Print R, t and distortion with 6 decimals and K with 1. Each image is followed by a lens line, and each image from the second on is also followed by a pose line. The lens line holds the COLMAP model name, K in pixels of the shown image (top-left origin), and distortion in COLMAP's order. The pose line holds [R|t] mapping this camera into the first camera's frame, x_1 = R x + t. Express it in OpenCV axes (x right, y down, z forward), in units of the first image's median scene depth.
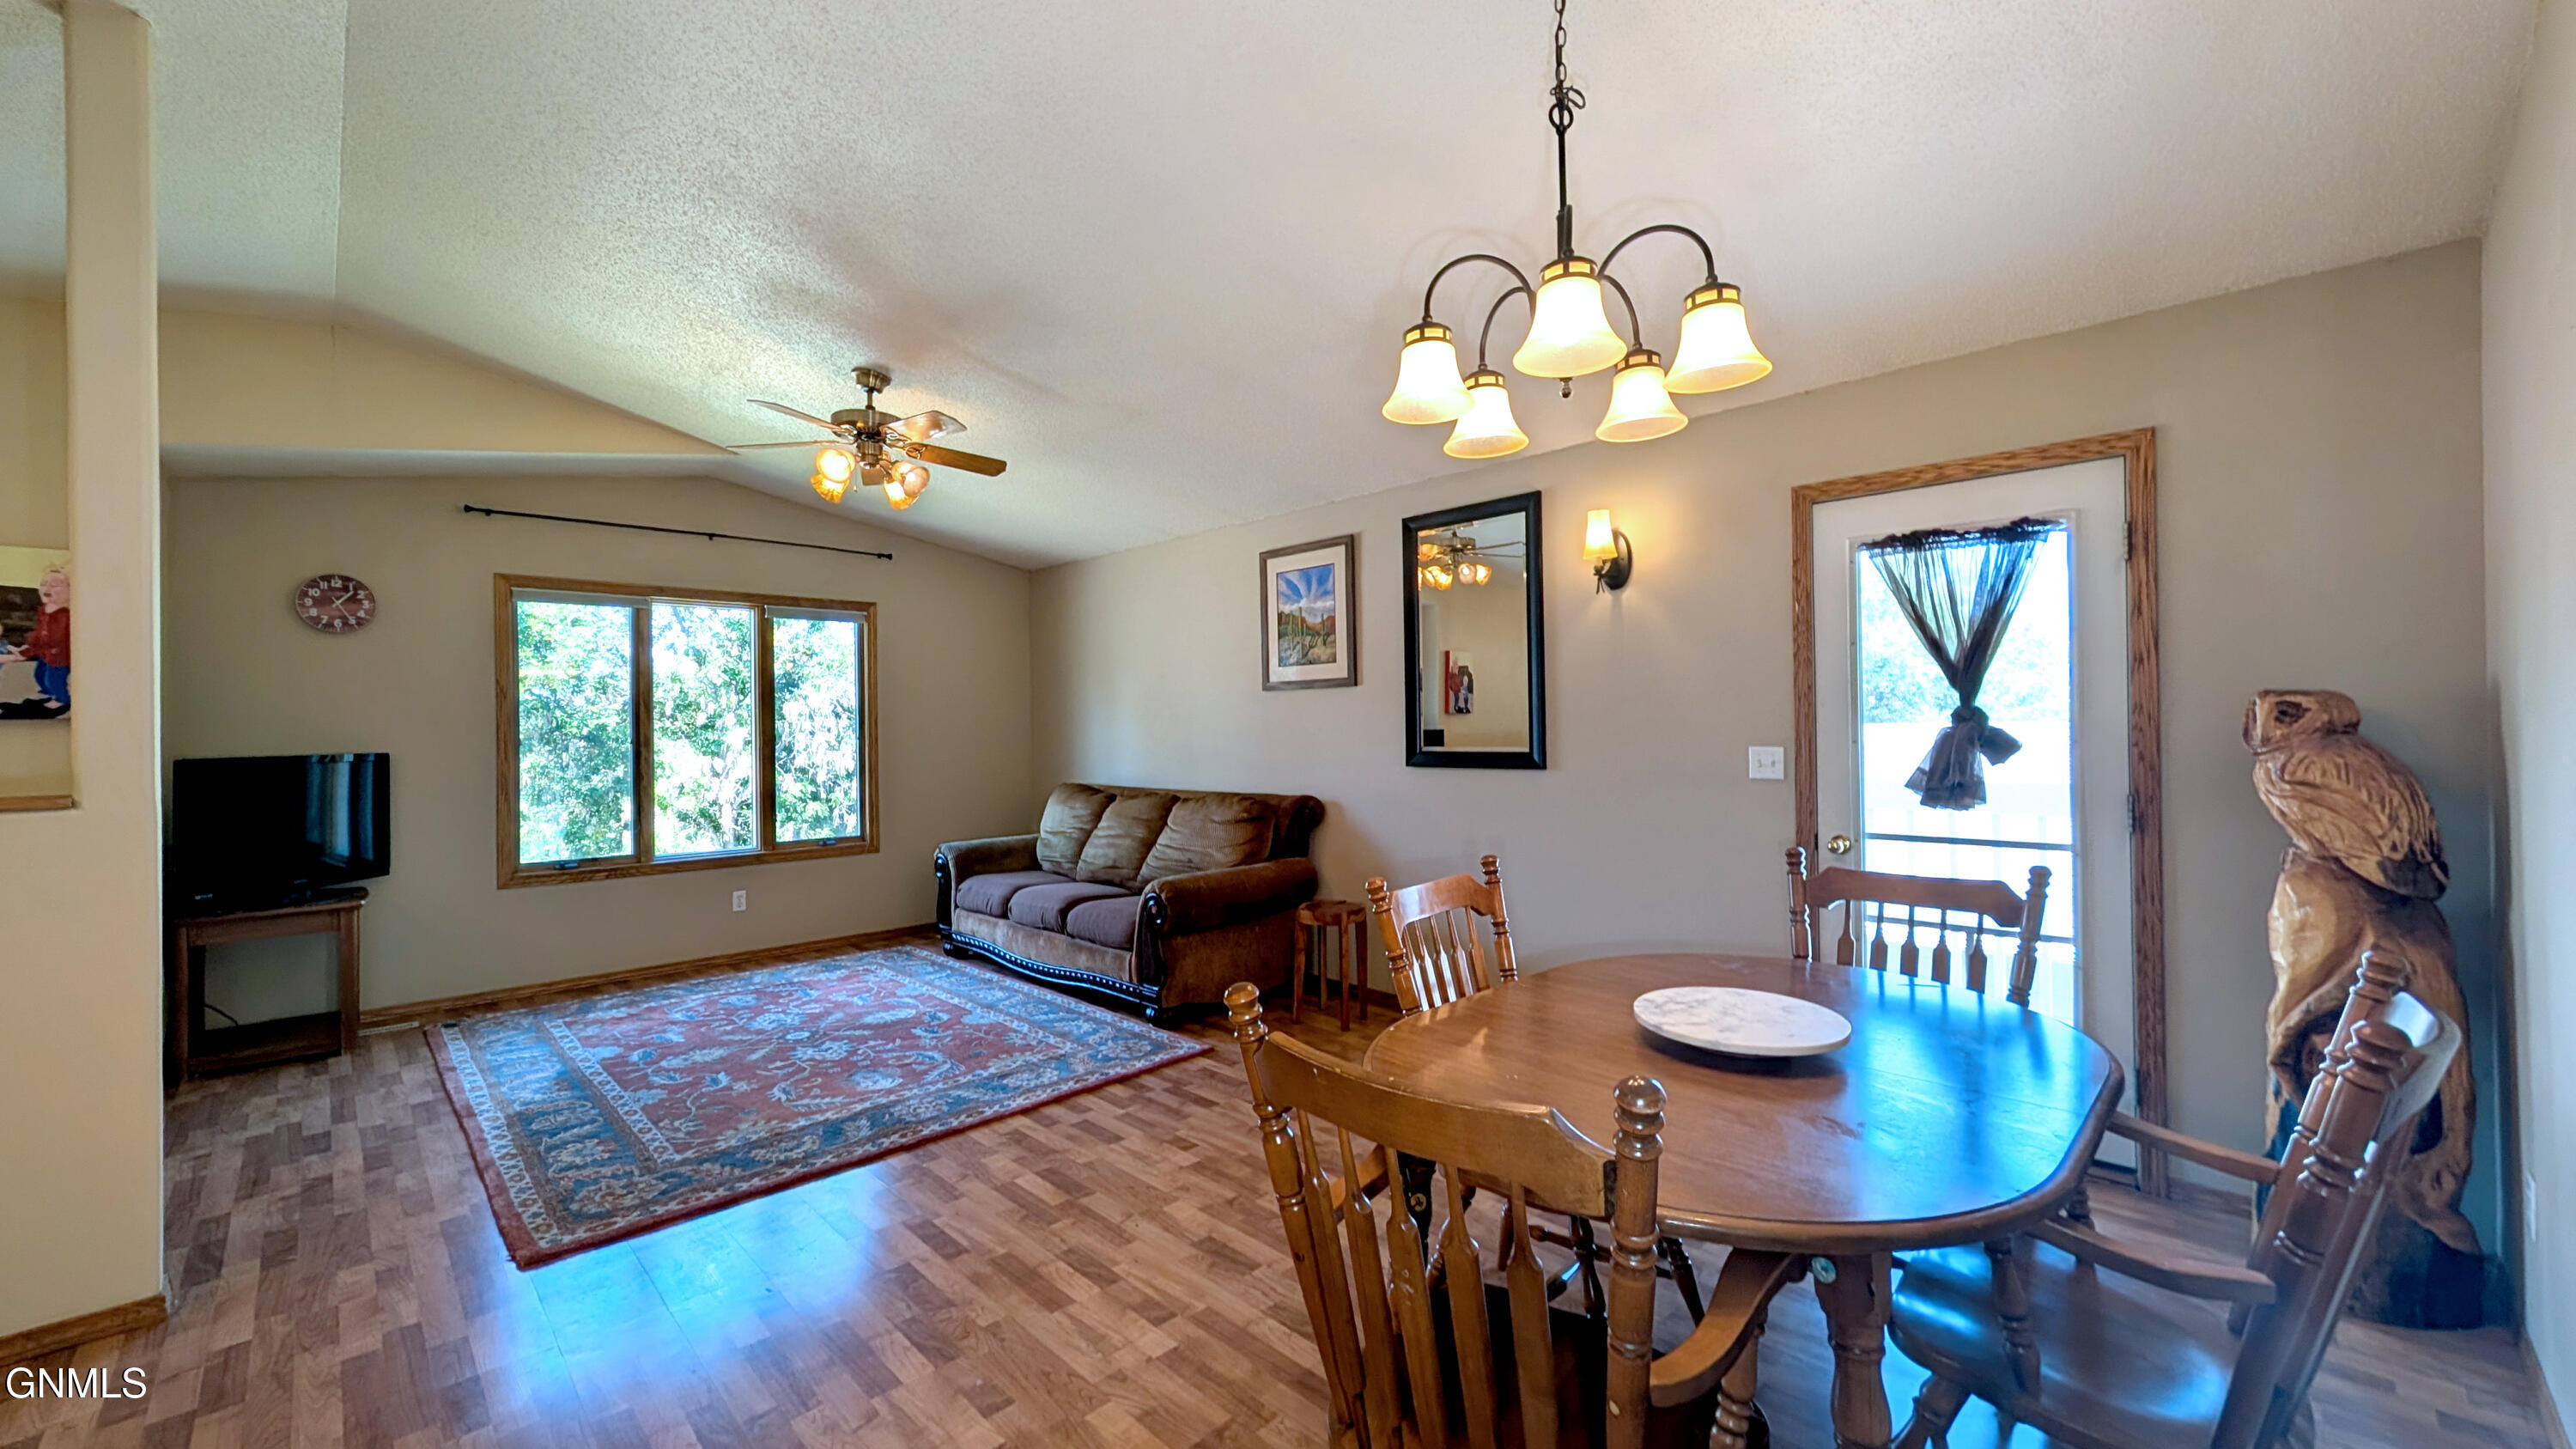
lens RADIAL K [[986.0, 0, 1288.0], [0, 986.0, 724.5], [0, 0, 1]] dist [0.001523, -0.000131]
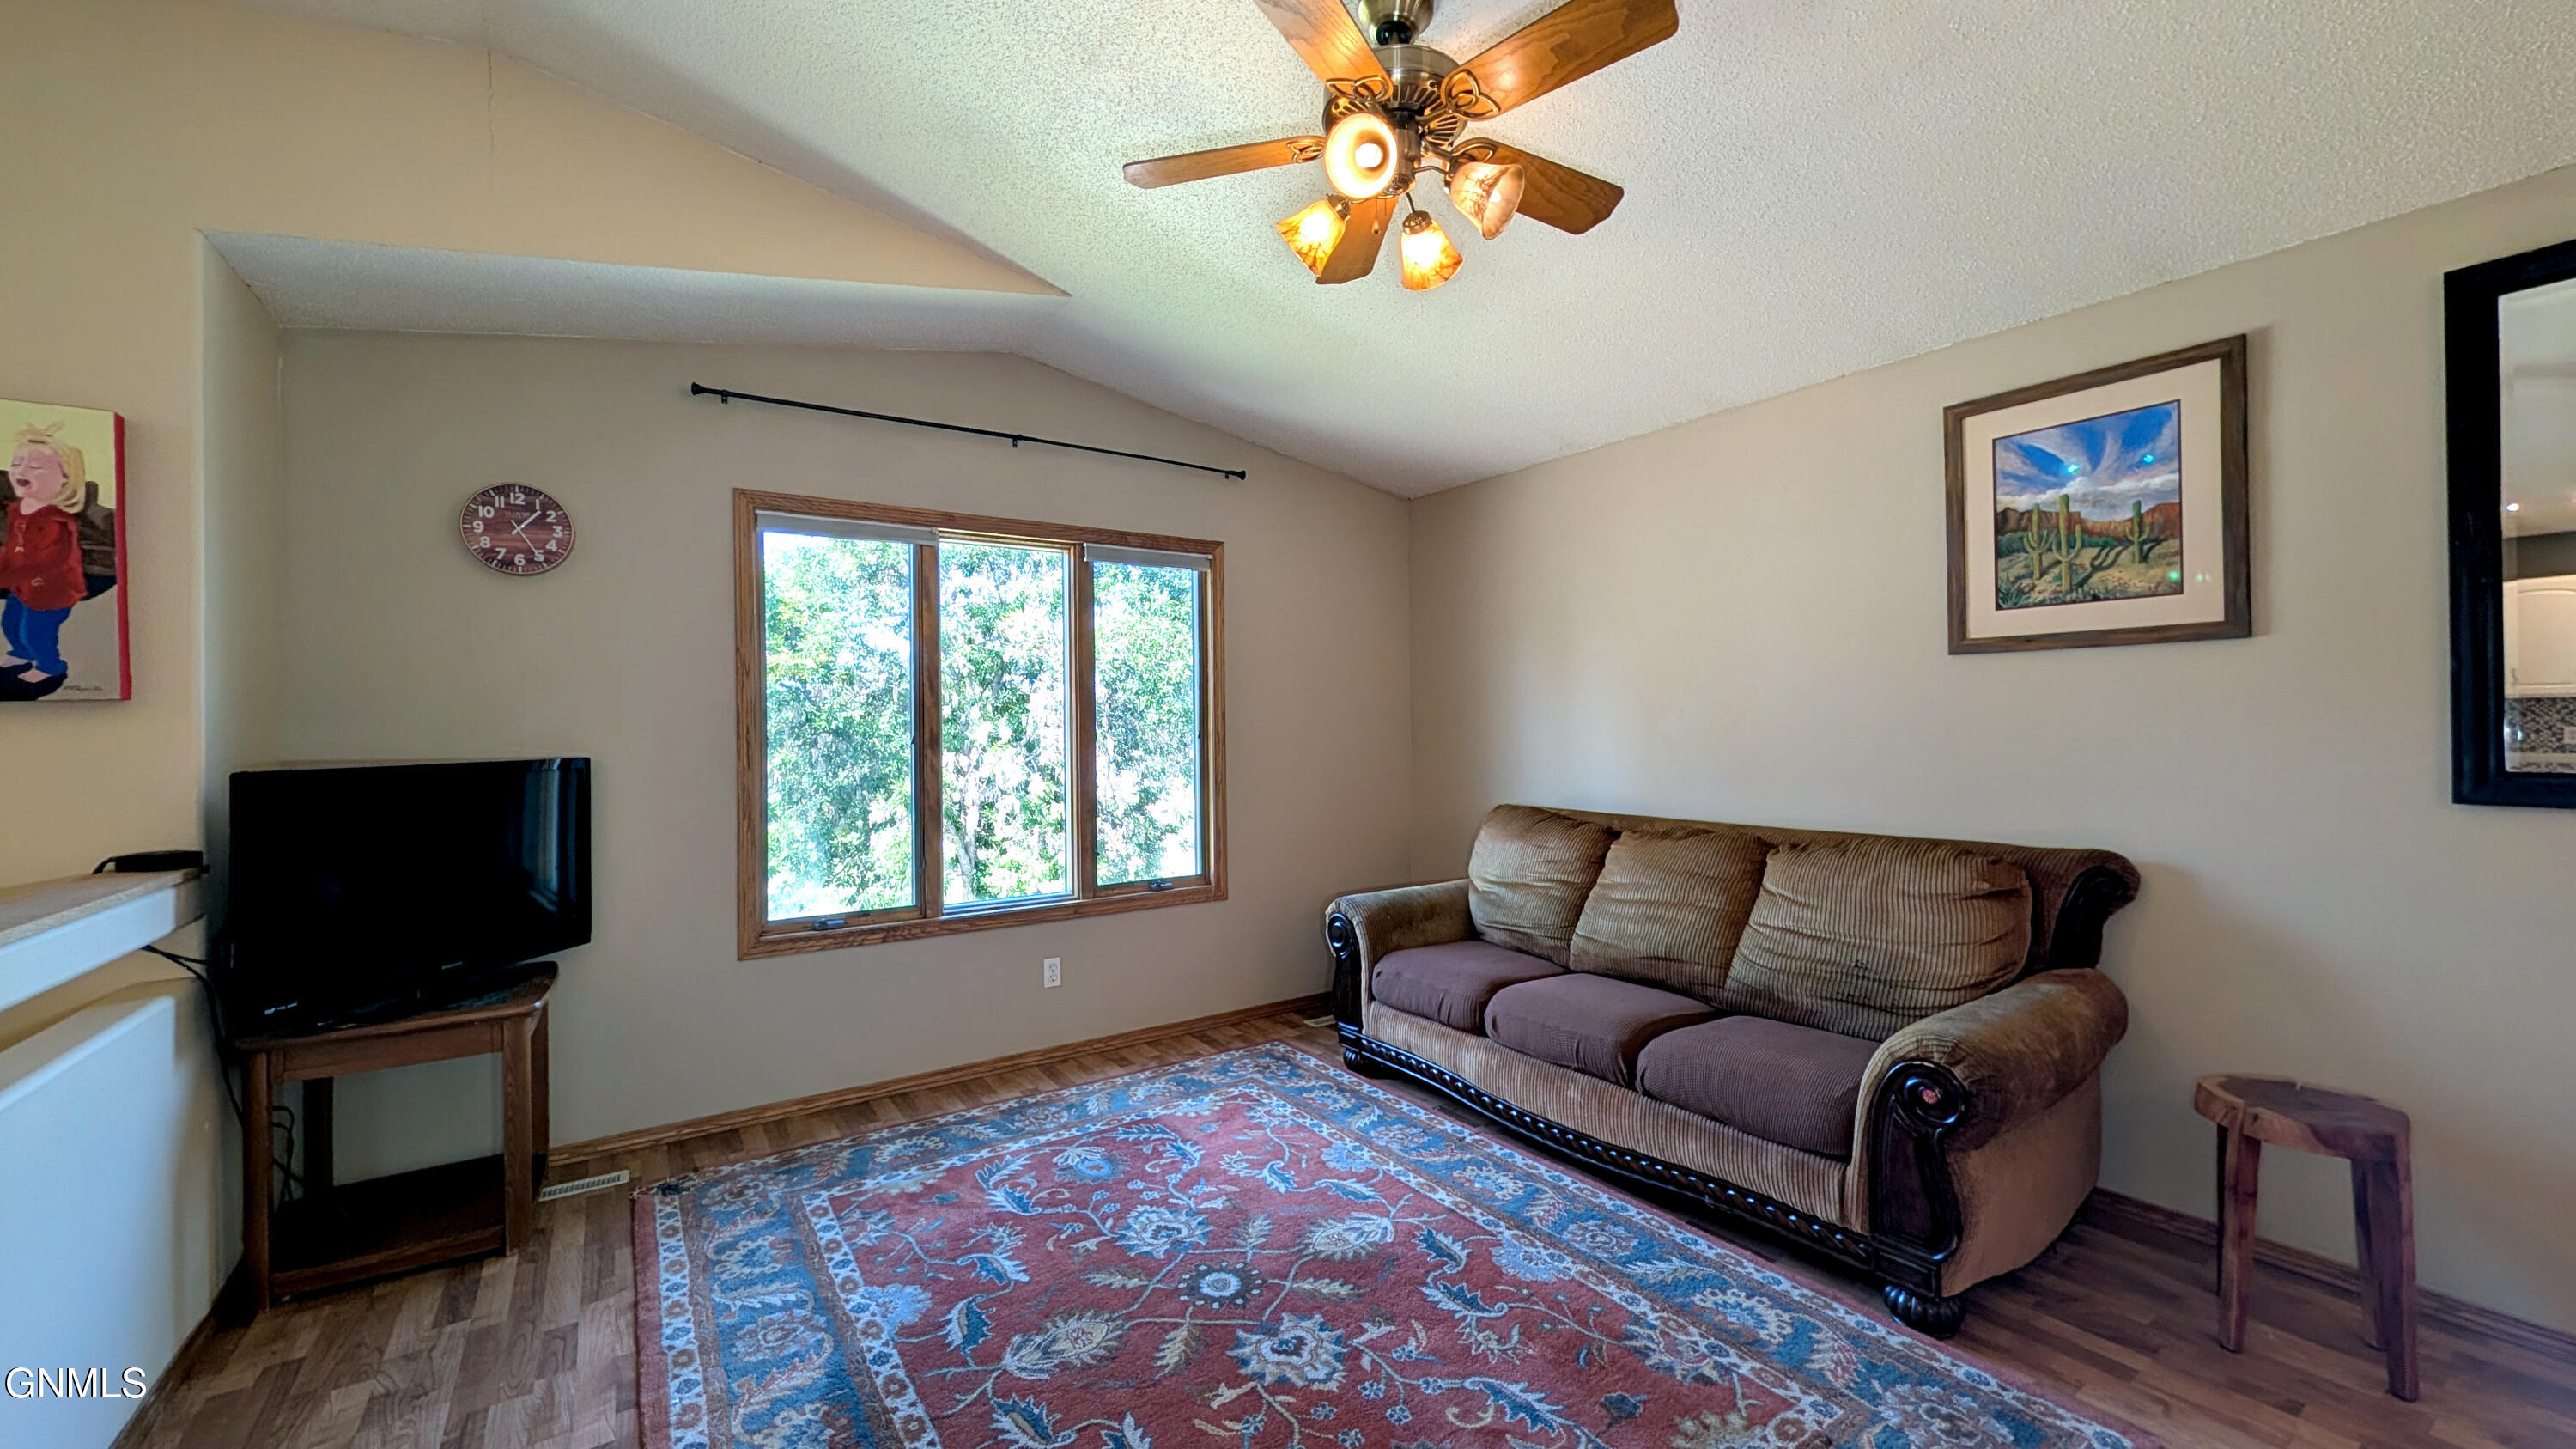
lens RADIAL K [[986.0, 0, 1288.0], [0, 986.0, 724.5], [0, 0, 1]] dist [0.001523, -0.000131]
pose [[0.983794, 0.002065, -0.179292, -0.348107], [-0.001172, 0.999986, 0.005086, 0.003156], [0.179300, -0.004794, 0.983783, 0.453586]]
